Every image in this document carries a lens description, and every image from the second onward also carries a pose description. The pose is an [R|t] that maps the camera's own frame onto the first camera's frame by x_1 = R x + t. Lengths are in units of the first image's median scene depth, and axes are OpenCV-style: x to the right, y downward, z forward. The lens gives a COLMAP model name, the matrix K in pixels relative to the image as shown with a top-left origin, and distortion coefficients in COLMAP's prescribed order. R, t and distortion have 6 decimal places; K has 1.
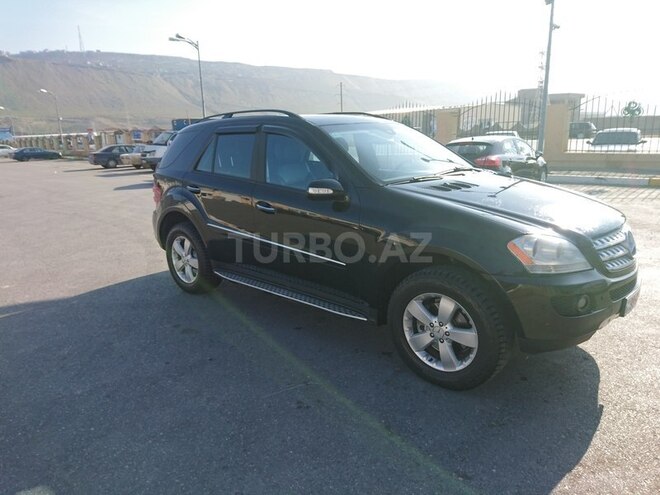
lens RADIAL K [[449.7, 0, 328.8], [0, 449.7, 250.3], [0, 0, 1]] dist [0.030867, -0.033624]
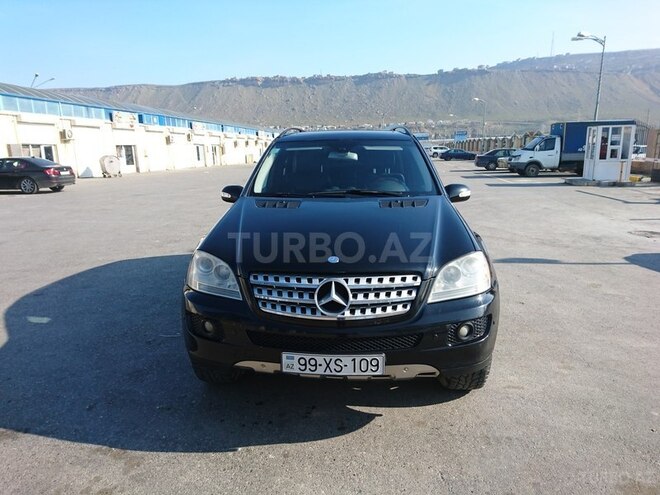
lens RADIAL K [[449.7, 0, 330.7], [0, 449.7, 248.9], [0, 0, 1]] dist [0.030867, -0.033624]
pose [[0.626250, 0.193819, -0.755146, 0.124277], [-0.200249, 0.976098, 0.084461, -0.014359], [0.753467, 0.098324, 0.650093, 0.039394]]
